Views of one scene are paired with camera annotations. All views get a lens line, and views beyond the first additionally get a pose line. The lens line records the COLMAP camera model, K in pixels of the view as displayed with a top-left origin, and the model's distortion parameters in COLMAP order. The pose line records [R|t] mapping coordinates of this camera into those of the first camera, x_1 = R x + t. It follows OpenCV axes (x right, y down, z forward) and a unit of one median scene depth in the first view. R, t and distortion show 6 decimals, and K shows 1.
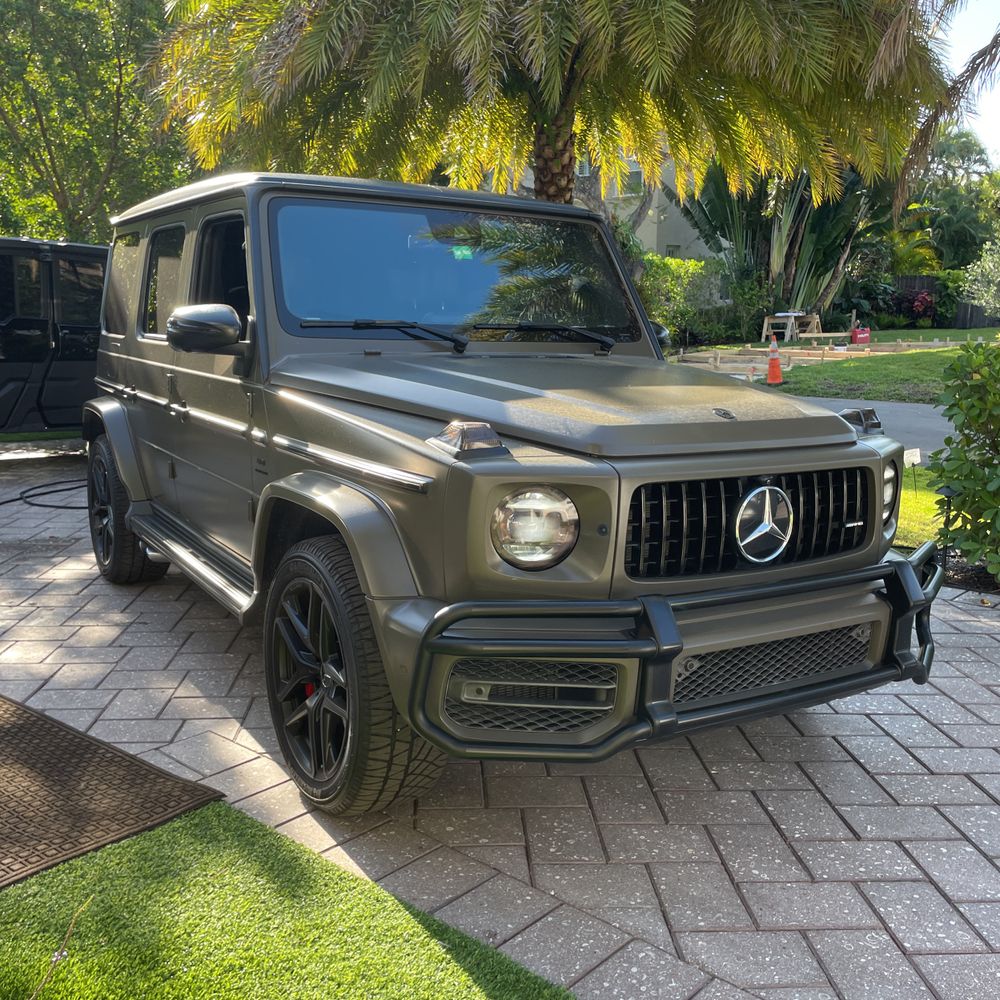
lens RADIAL K [[1006.4, 0, 500.0], [0, 1006.4, 500.0], [0, 0, 1]] dist [0.097186, -0.134006]
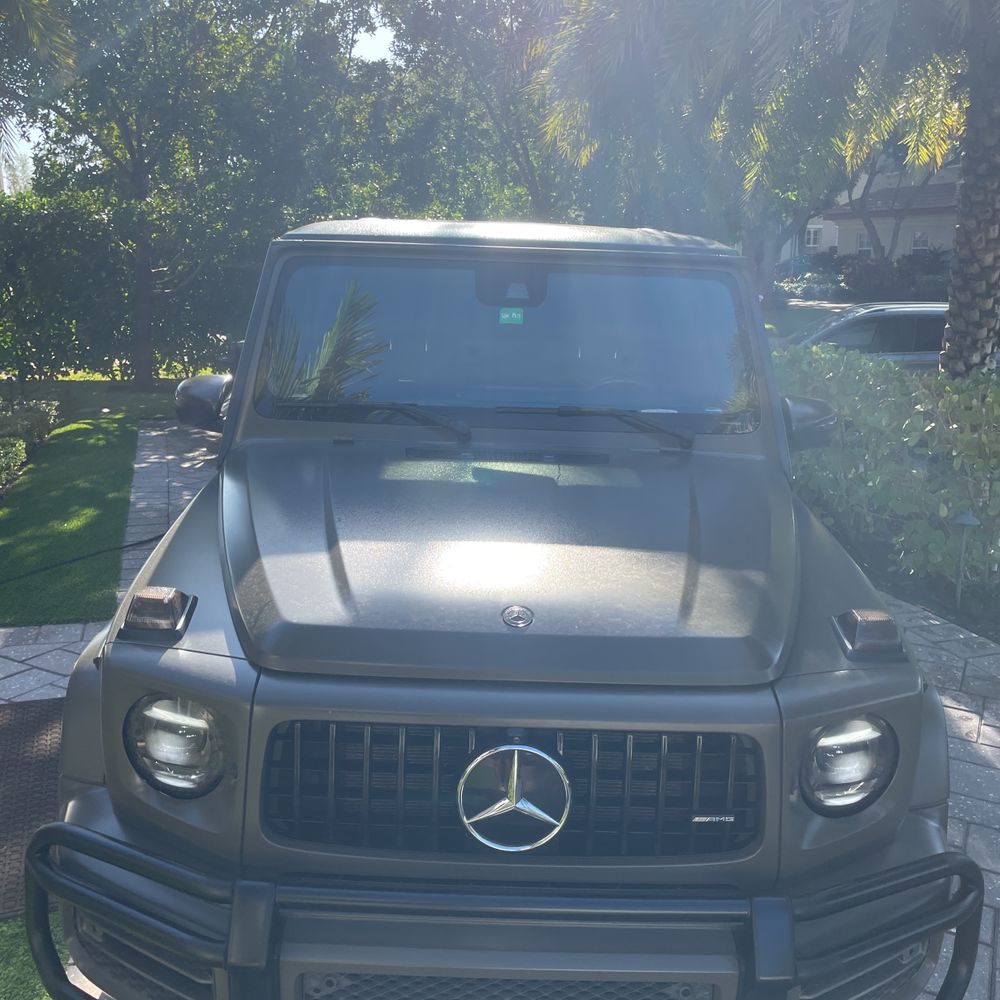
lens RADIAL K [[1006.4, 0, 500.9], [0, 1006.4, 517.4], [0, 0, 1]] dist [0.097684, -0.134389]
pose [[0.858443, 0.128624, -0.496519, 0.506086], [-0.102560, 0.991542, 0.079541, -0.192350], [0.502550, -0.017358, 0.864374, 0.370938]]
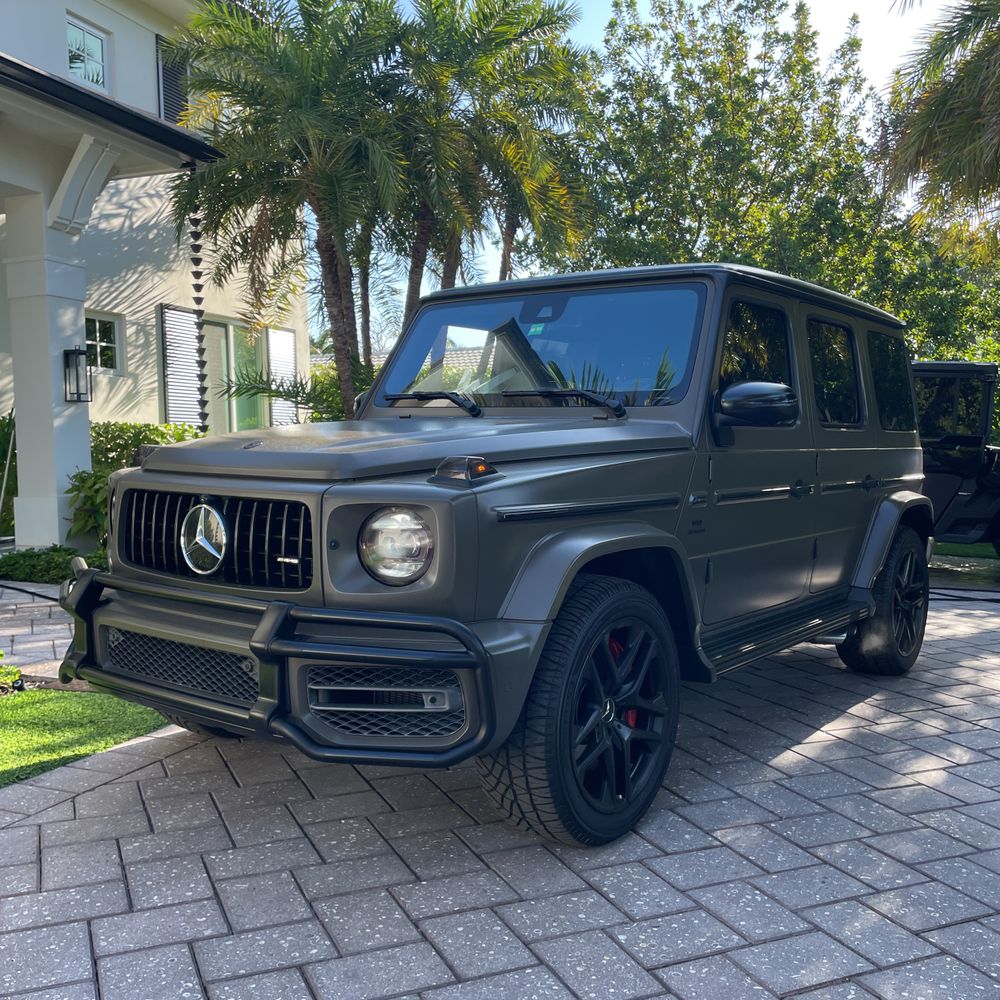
lens RADIAL K [[1006.4, 0, 500.0], [0, 1006.4, 500.0], [0, 0, 1]] dist [0.097186, -0.134006]
pose [[0.362964, 0.038631, -0.931002, 1.263912], [-0.168383, 0.985411, -0.024758, -0.041151], [0.916463, 0.165752, 0.364173, 0.793614]]
